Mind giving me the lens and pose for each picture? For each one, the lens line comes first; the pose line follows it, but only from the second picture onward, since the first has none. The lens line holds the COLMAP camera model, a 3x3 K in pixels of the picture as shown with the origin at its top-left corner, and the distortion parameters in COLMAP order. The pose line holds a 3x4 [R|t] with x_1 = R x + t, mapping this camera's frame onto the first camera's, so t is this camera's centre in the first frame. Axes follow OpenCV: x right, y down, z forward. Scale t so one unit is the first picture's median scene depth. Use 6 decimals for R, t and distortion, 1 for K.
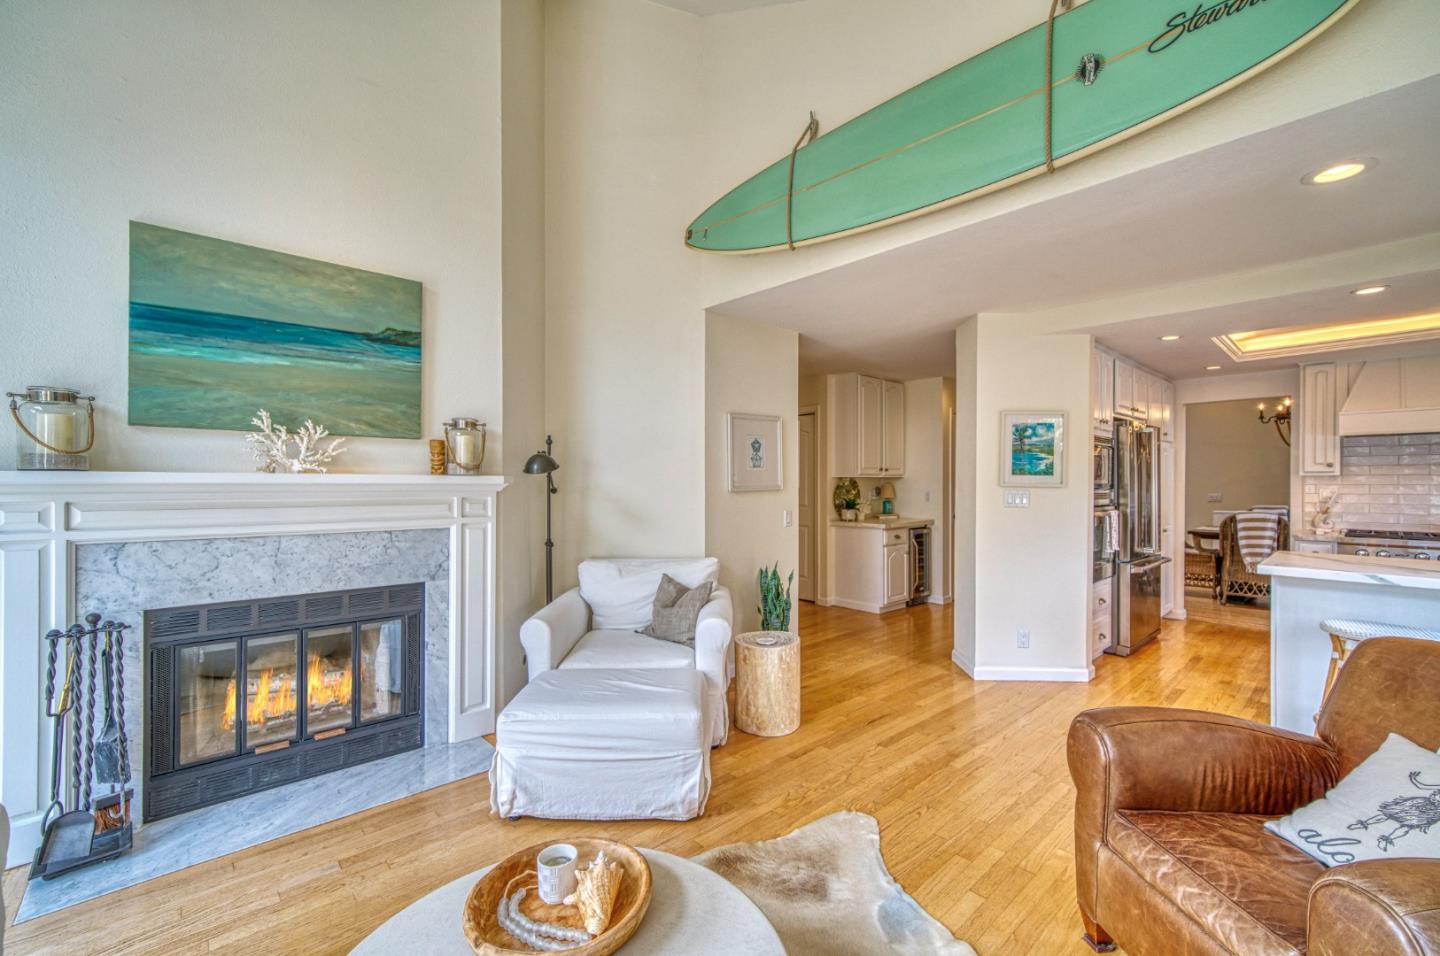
lens RADIAL K [[606.8, 0, 720.0], [0, 606.8, 478.0], [0, 0, 1]] dist [0.009371, 0.000106]
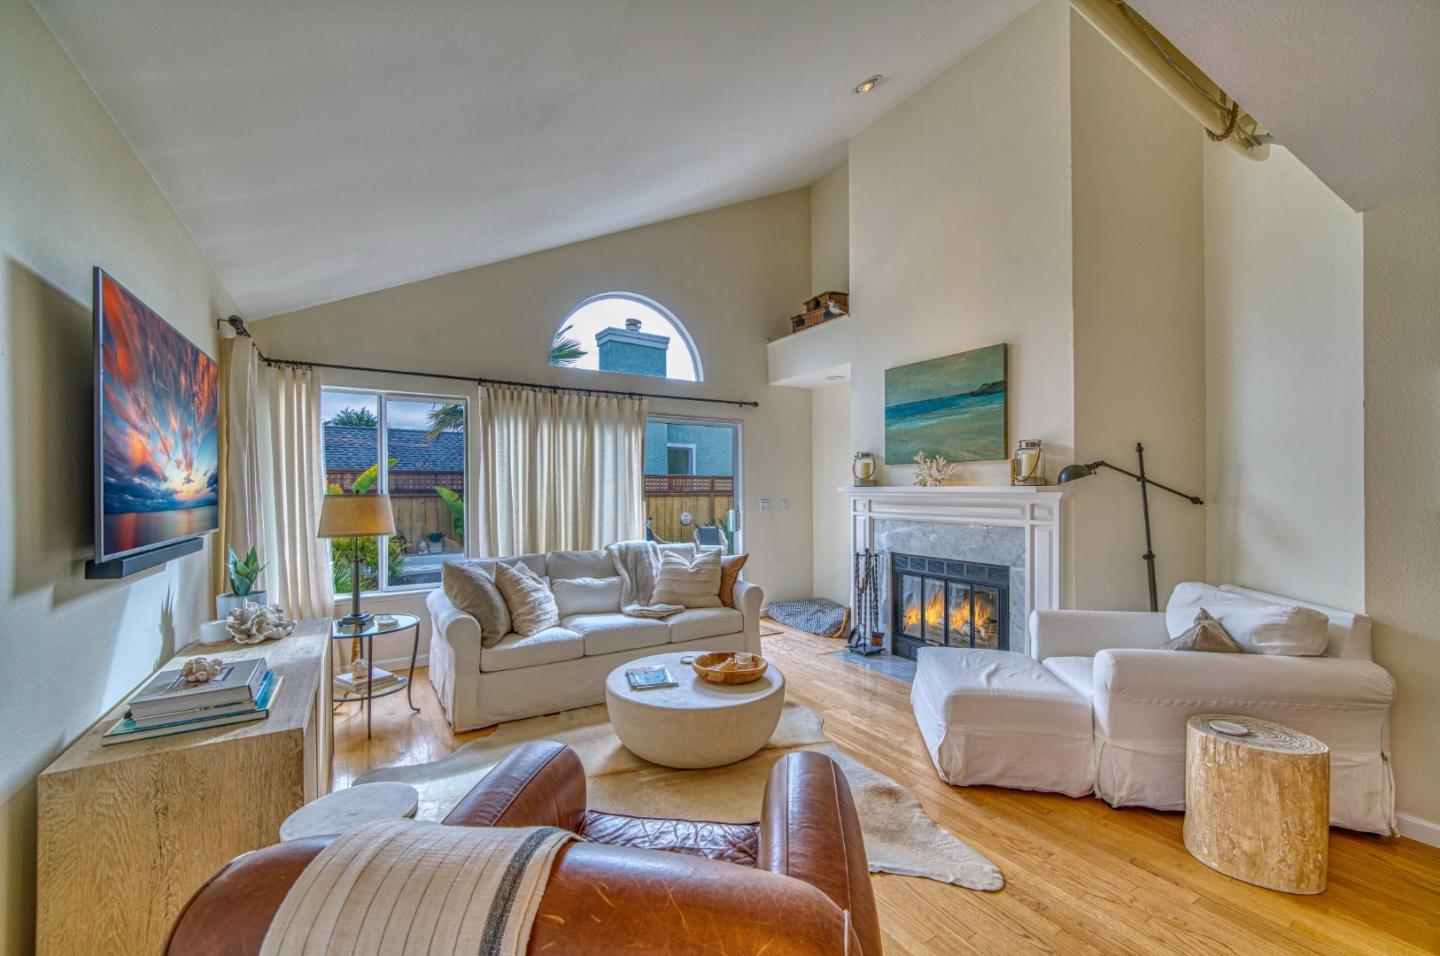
lens RADIAL K [[579.6, 0, 720.7], [0, 579.6, 492.8], [0, 0, 1]] dist [0.000057, -0.000197]
pose [[-0.184744, 0.001785, -0.982785, 0.943768], [0.004908, 0.999988, 0.000894, 0.006024], [0.982775, -0.004659, -0.184750, 0.663757]]
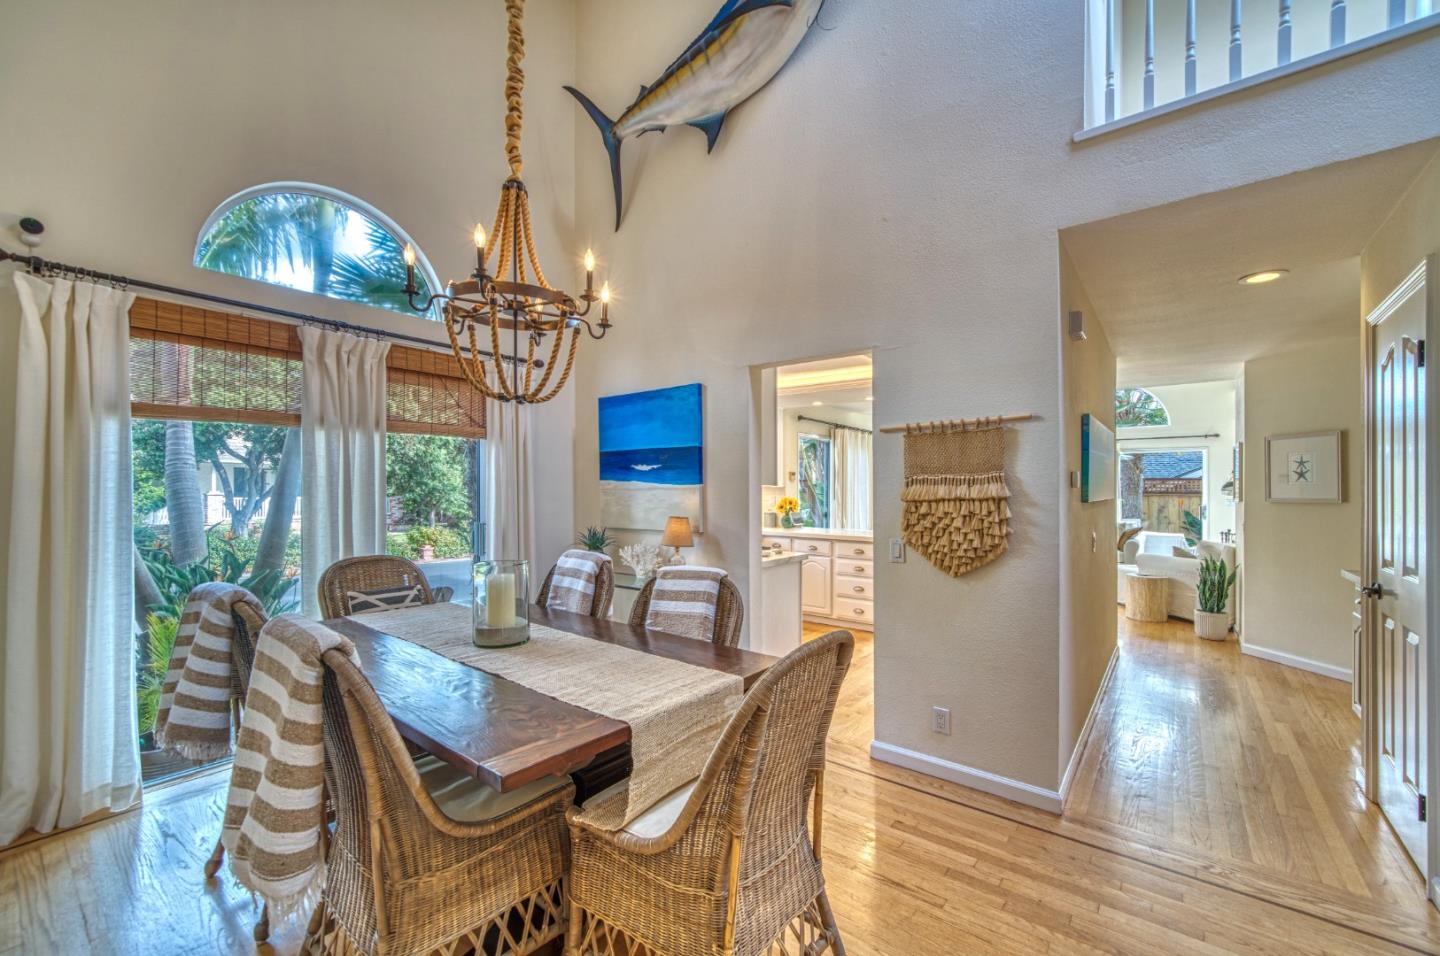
lens RADIAL K [[579.6, 0, 720.7], [0, 579.6, 492.8], [0, 0, 1]] dist [0.000057, -0.000197]
pose [[-0.986205, -0.004490, -0.165467, 2.048776], [-0.004760, 0.999988, 0.001232, 0.009897], [0.165460, 0.002002, -0.986214, 3.082250]]
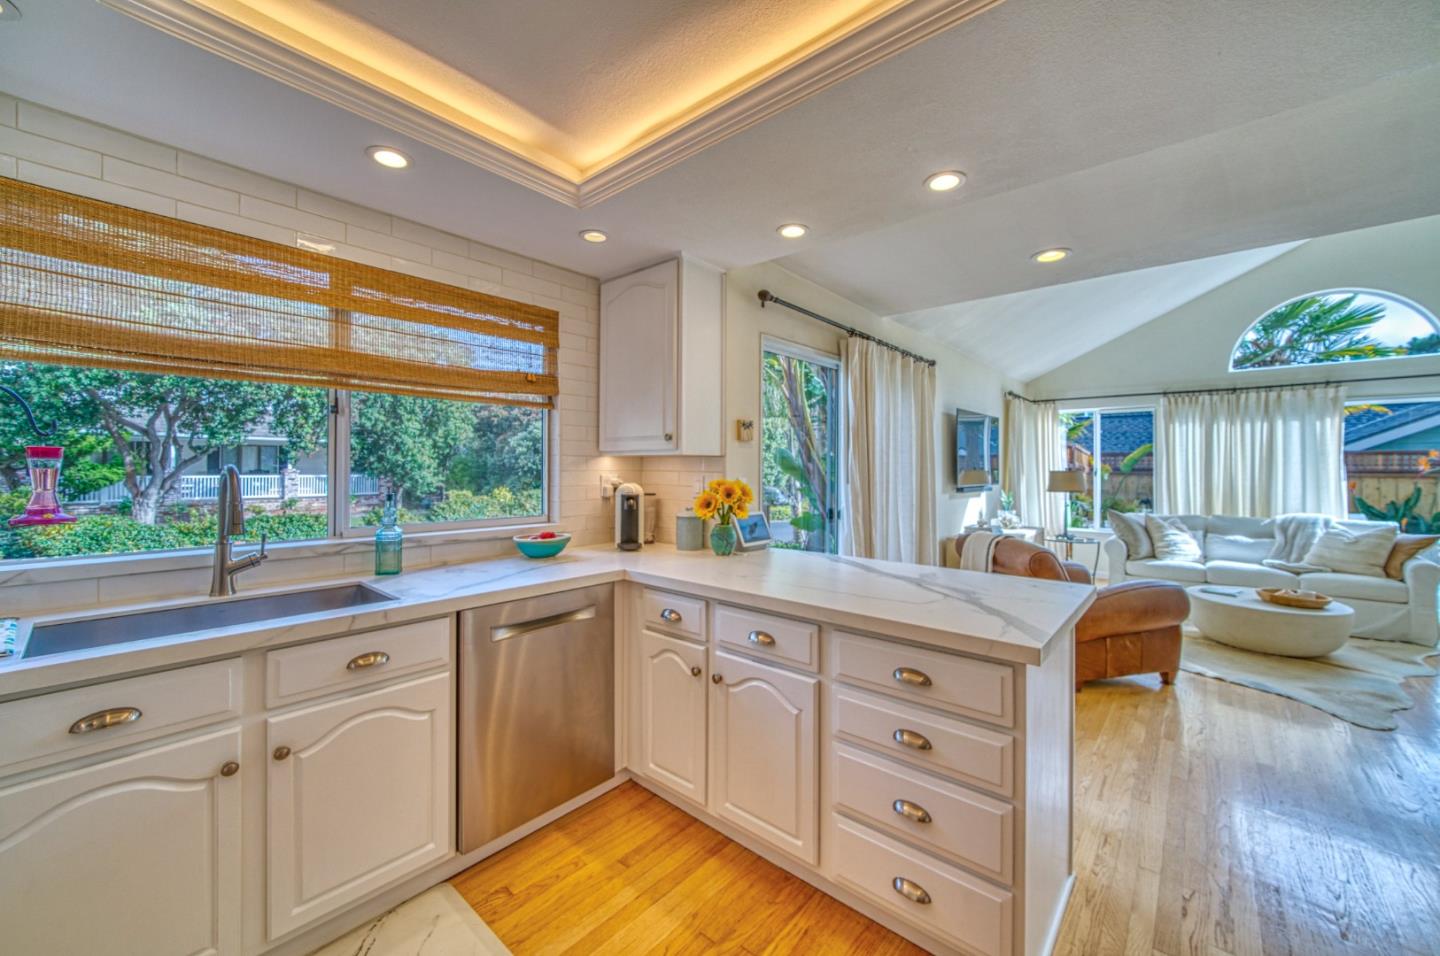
lens RADIAL K [[556.2, 0, 726.8], [0, 556.2, 459.4], [0, 0, 1]] dist [-0.003093, -0.000330]
pose [[-0.992786, -0.010823, -0.119409, 1.503232], [-0.008830, 0.999813, -0.017203, 0.012367], [0.119573, -0.016025, -0.992696, 1.730795]]
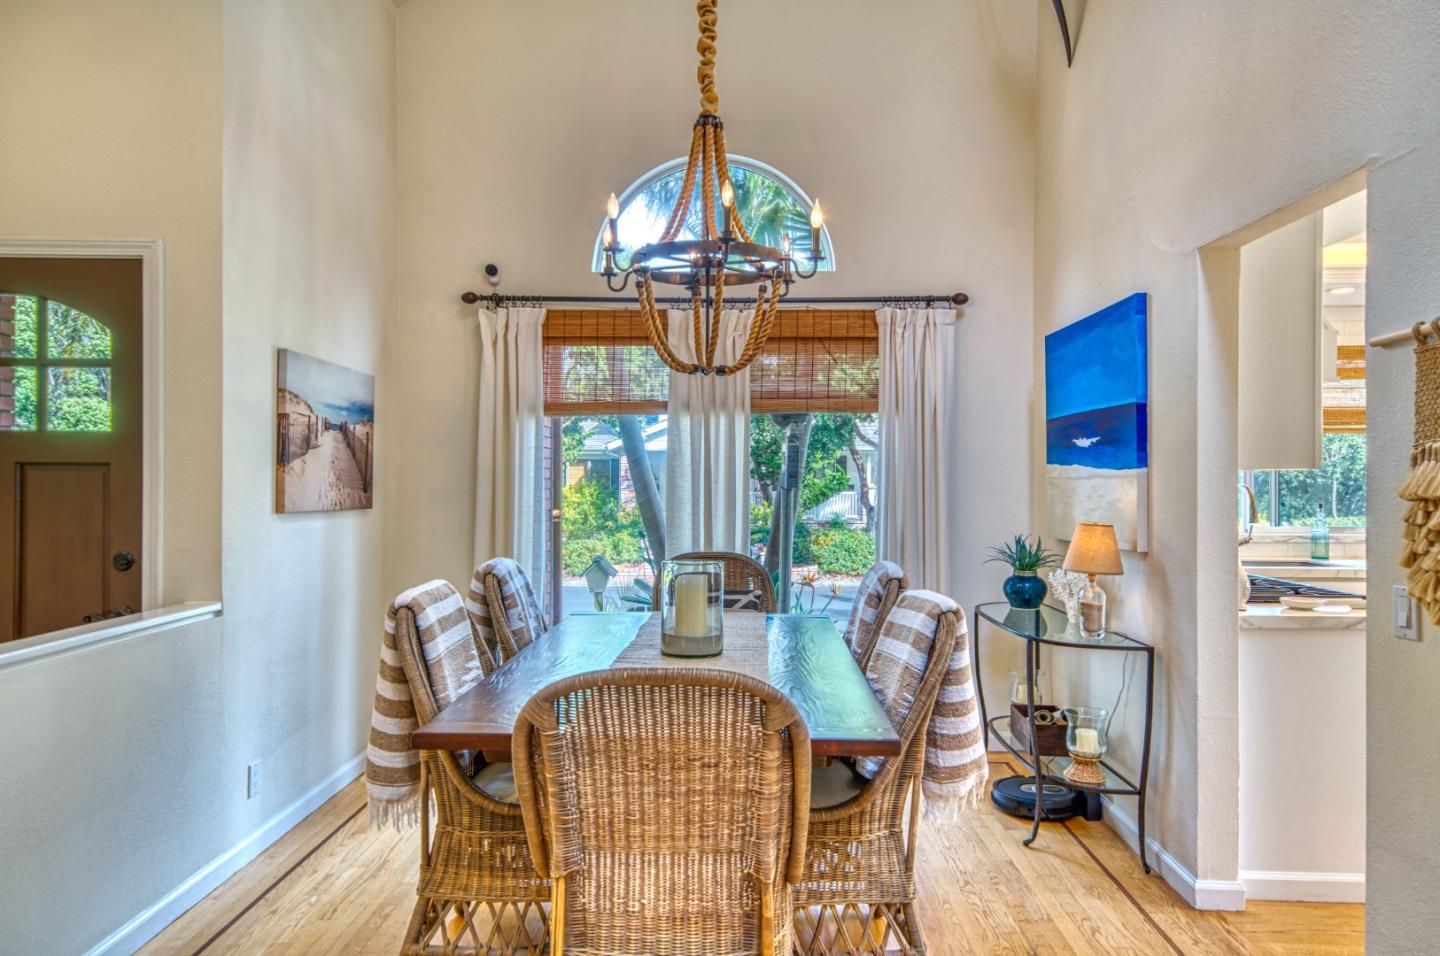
lens RADIAL K [[891.7, 0, 720.0], [0, 891.7, 478.0], [0, 0, 1]] dist [0.000300, -0.001592]
pose [[-0.733050, -0.002253, 0.680171, 1.529872], [-0.007618, 0.999959, -0.004898, 0.014419], [-0.680132, -0.008772, -0.733037, 3.006784]]
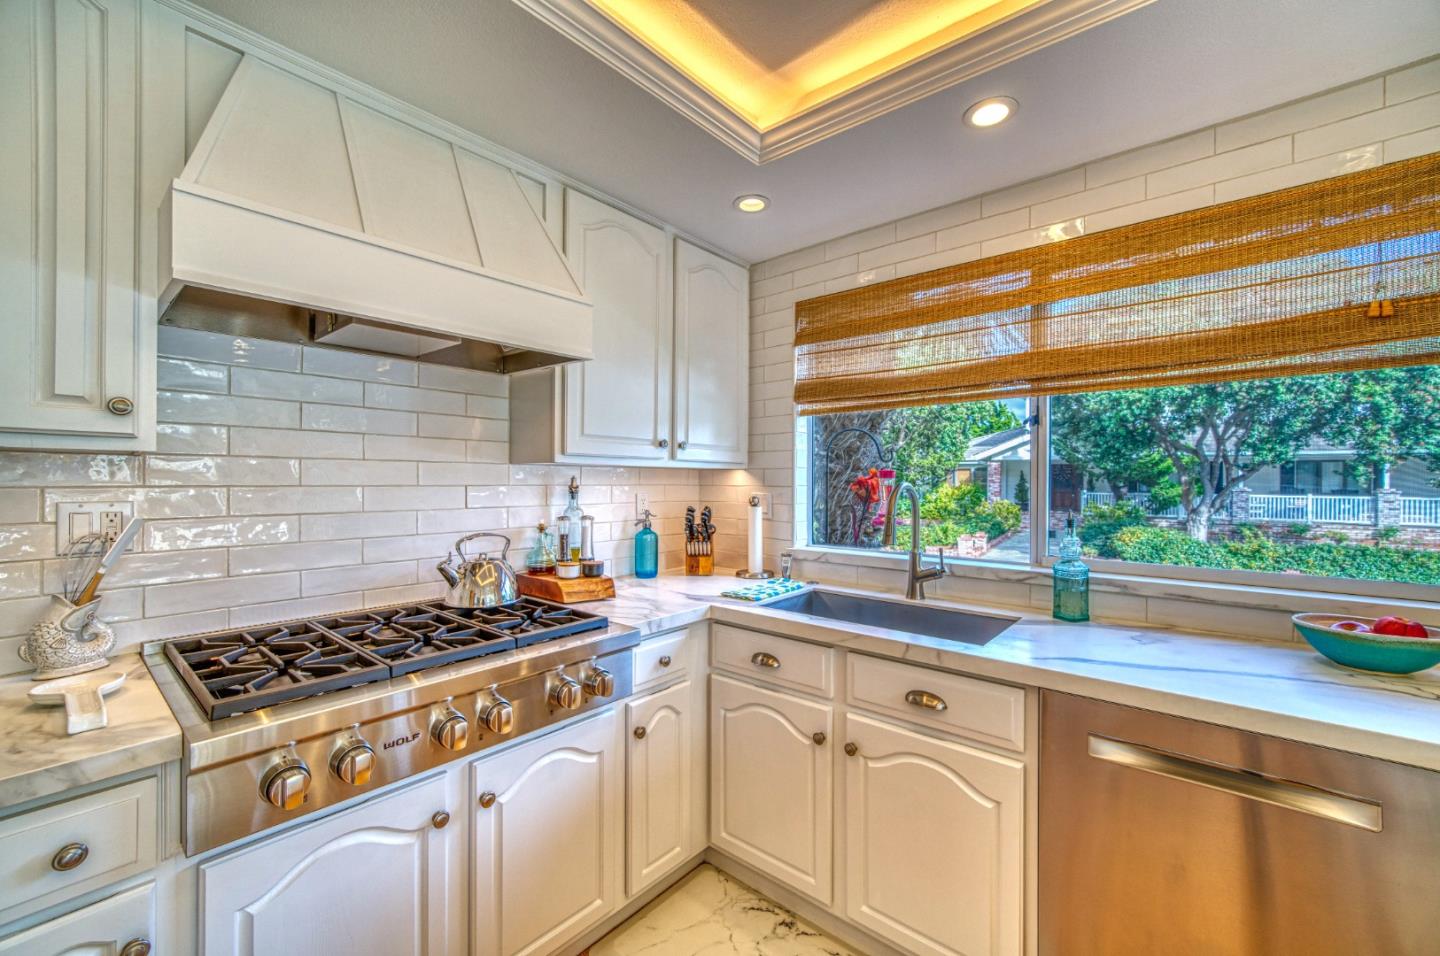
lens RADIAL K [[581.5, 0, 720.0], [0, 581.5, 478.0], [0, 0, 1]] dist [-0.007463, -0.000205]
pose [[-0.120868, 0.000584, 0.992668, 1.300821], [-0.007291, 0.999972, -0.001476, 0.010216], [-0.992642, -0.007416, -0.120860, 1.388617]]
